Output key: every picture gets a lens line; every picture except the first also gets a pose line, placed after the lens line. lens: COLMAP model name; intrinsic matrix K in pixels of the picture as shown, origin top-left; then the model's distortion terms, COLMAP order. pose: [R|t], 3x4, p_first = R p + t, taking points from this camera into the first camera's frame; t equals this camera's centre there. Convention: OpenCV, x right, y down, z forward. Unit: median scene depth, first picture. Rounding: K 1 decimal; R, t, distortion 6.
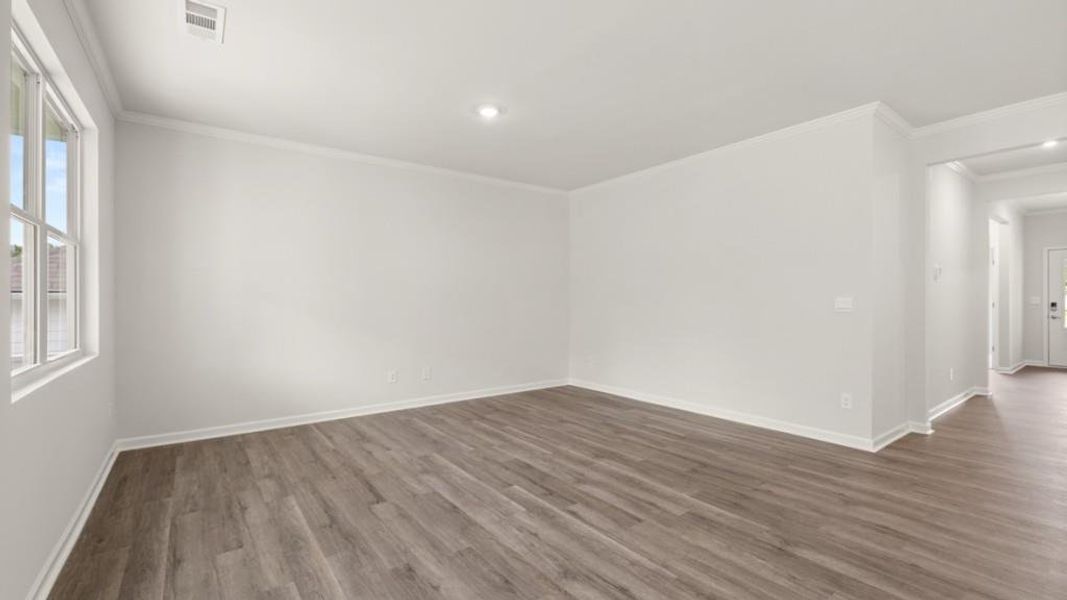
lens RADIAL K [[461.6, 0, 532.1], [0, 461.6, 304.8], [0, 0, 1]] dist [0.000367, 0.000423]
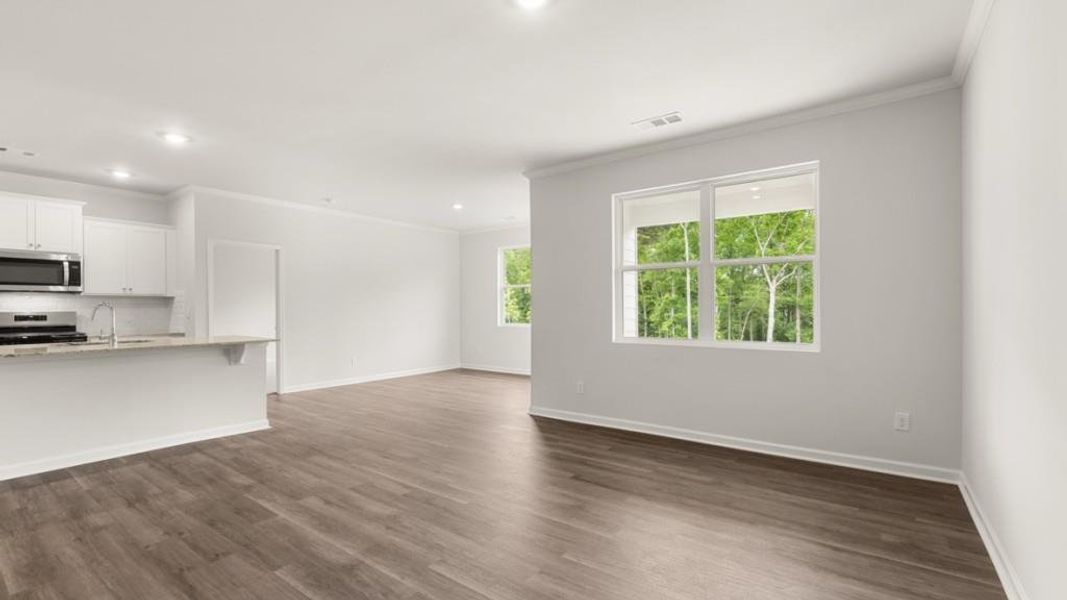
lens RADIAL K [[461.6, 0, 532.1], [0, 461.6, 304.8], [0, 0, 1]] dist [0.000367, 0.000423]
pose [[-0.958403, 0.007652, -0.285317, 0.089936], [0.006374, 0.999965, 0.005406, -0.018552], [0.285348, 0.003363, -0.958418, 1.738904]]
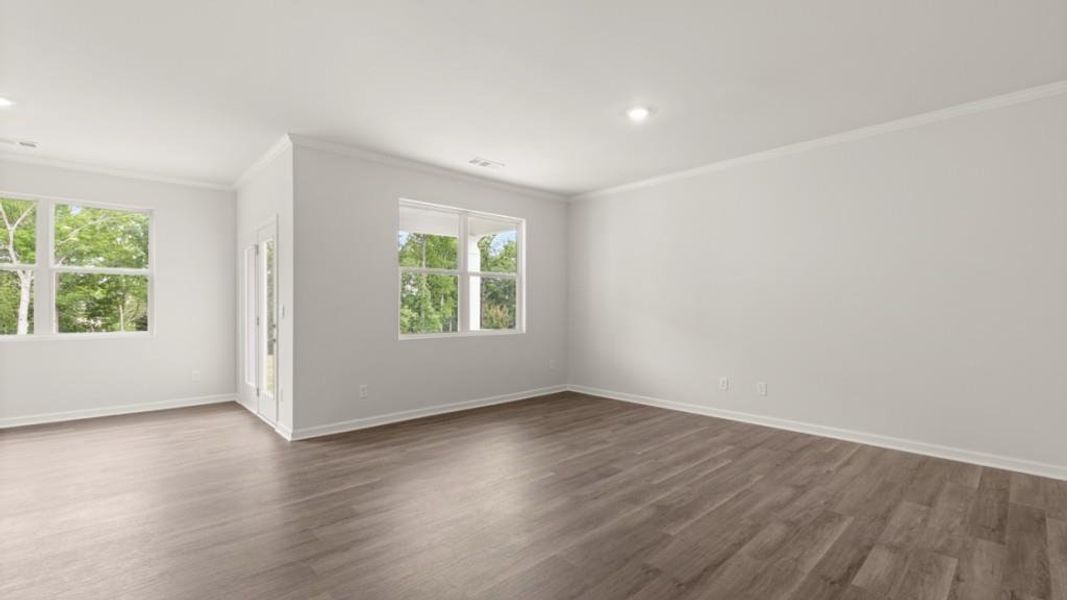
lens RADIAL K [[461.6, 0, 532.1], [0, 461.6, 304.8], [0, 0, 1]] dist [0.000367, 0.000423]
pose [[0.108388, 0.000041, -0.994109, 0.943344], [-0.011777, 0.999930, -0.001243, -0.008724], [0.994039, 0.011842, 0.108381, 0.733928]]
